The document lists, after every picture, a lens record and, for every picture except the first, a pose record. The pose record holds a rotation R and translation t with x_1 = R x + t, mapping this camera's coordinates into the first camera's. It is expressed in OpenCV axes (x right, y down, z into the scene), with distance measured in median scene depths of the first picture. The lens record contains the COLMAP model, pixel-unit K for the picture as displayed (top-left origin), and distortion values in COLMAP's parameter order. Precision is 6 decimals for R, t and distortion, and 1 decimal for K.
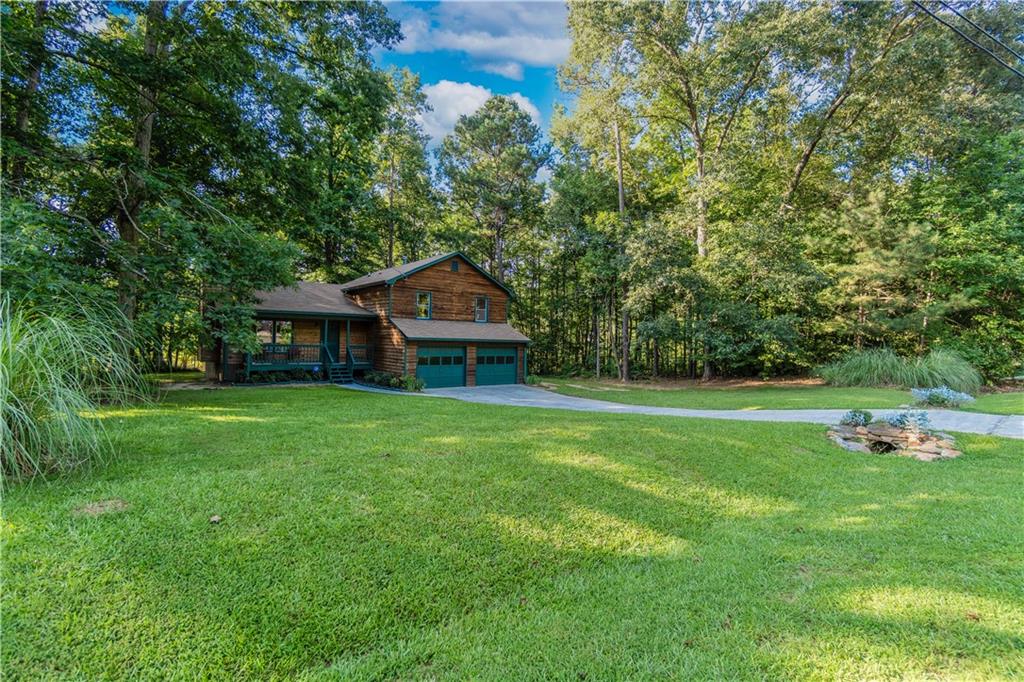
lens RADIAL K [[470.1, 0, 507.5], [0, 470.1, 326.2], [0, 0, 1]] dist [0.001072, 0.000141]
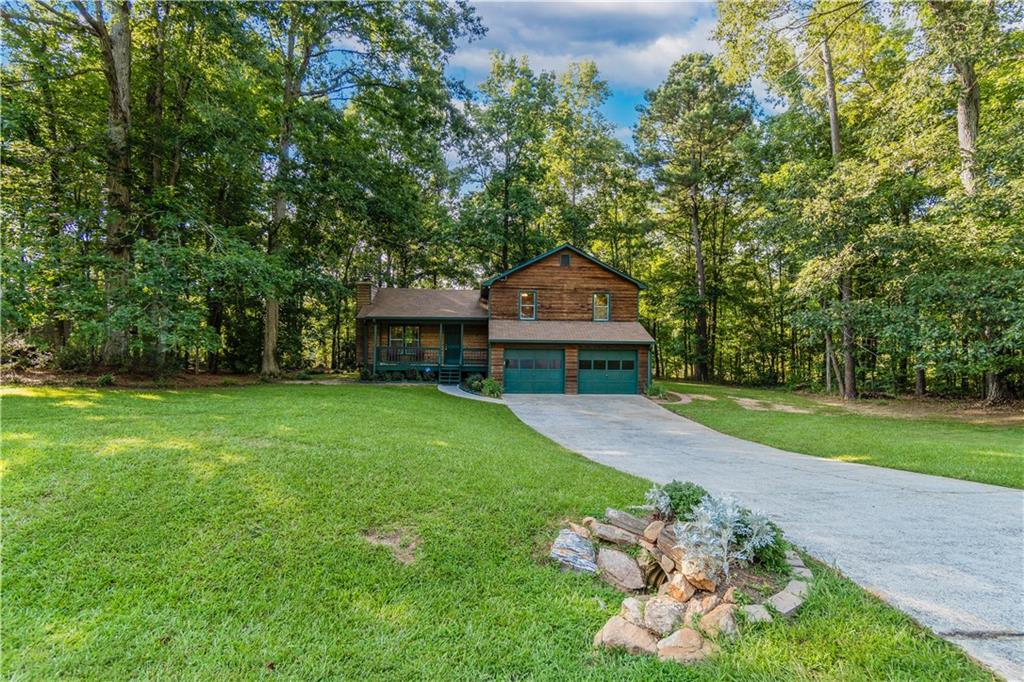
lens RADIAL K [[470.1, 0, 507.5], [0, 470.1, 326.2], [0, 0, 1]] dist [0.001072, 0.000141]
pose [[0.824765, -0.026742, -0.564843, 0.316620], [0.022781, 0.999642, -0.014063, 0.009689], [0.565017, -0.001269, 0.825078, 0.196932]]
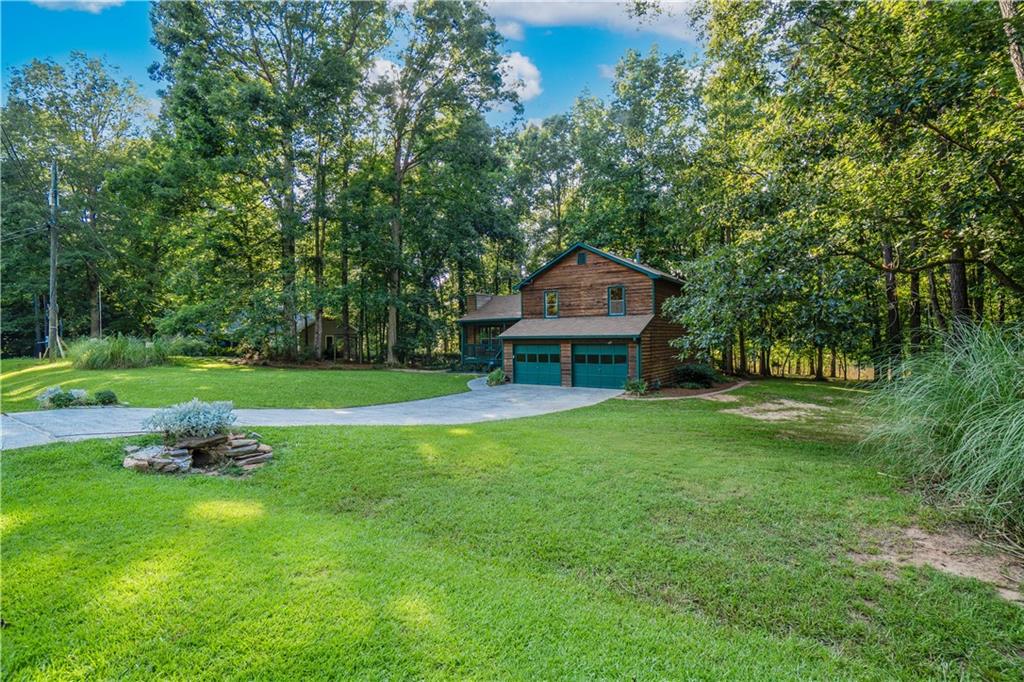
lens RADIAL K [[470.1, 0, 507.5], [0, 470.1, 326.2], [0, 0, 1]] dist [0.001072, 0.000141]
pose [[0.300460, -0.044610, -0.952751, 0.764246], [0.048540, 0.998326, -0.031436, 0.030989], [0.952558, -0.036801, 0.302123, 0.590664]]
